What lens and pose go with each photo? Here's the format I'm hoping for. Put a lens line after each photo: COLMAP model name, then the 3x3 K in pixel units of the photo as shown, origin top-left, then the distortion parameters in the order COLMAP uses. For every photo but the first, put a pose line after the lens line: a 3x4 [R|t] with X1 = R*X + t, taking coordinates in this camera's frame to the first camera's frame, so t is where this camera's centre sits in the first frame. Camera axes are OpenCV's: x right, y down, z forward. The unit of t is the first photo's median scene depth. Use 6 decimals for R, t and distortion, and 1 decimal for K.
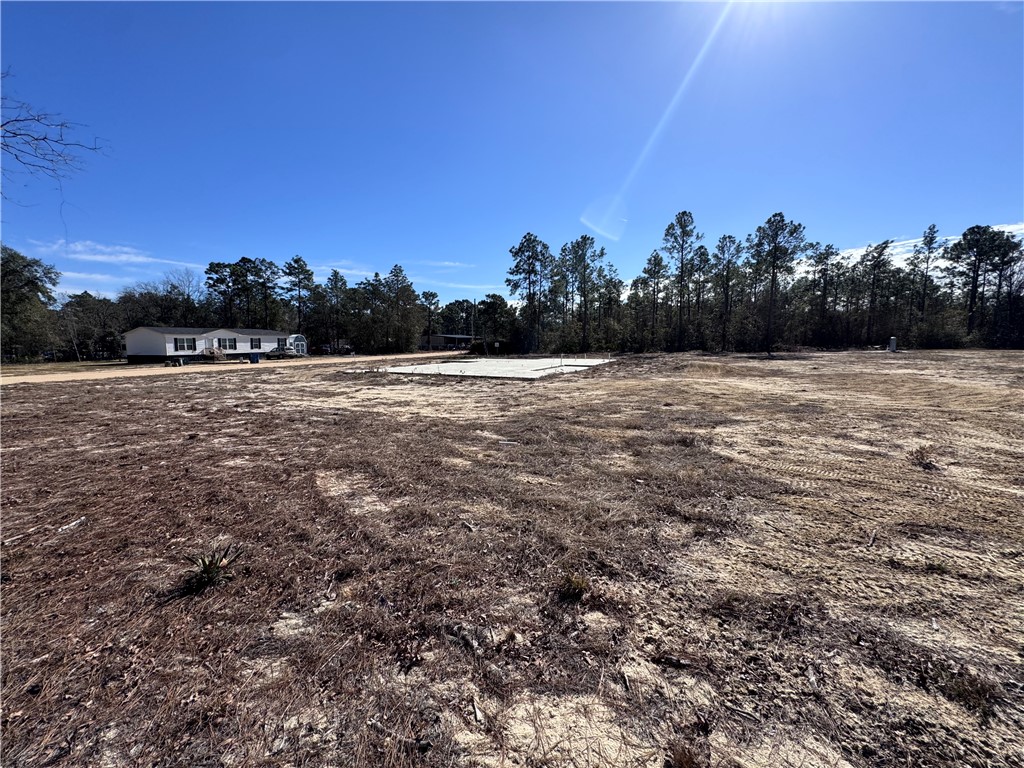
lens RADIAL K [[405.1, 0, 515.3], [0, 405.1, 384.8], [0, 0, 1]] dist [0.000209, 0.000580]
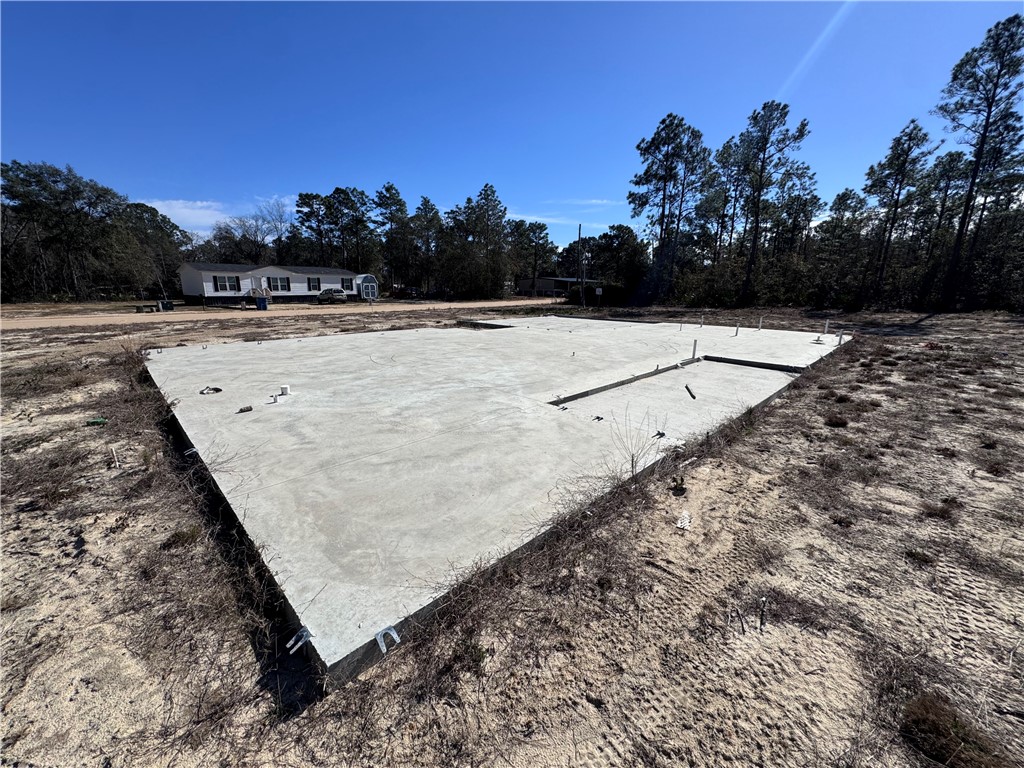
lens RADIAL K [[405.1, 0, 514.2], [0, 405.1, 387.4], [0, 0, 1]] dist [0.000209, 0.000580]
pose [[0.946453, 0.092590, -0.309280, 0.036626], [-0.049723, 0.988367, 0.143729, -0.026119], [0.318990, -0.120654, 0.940047, 0.260360]]
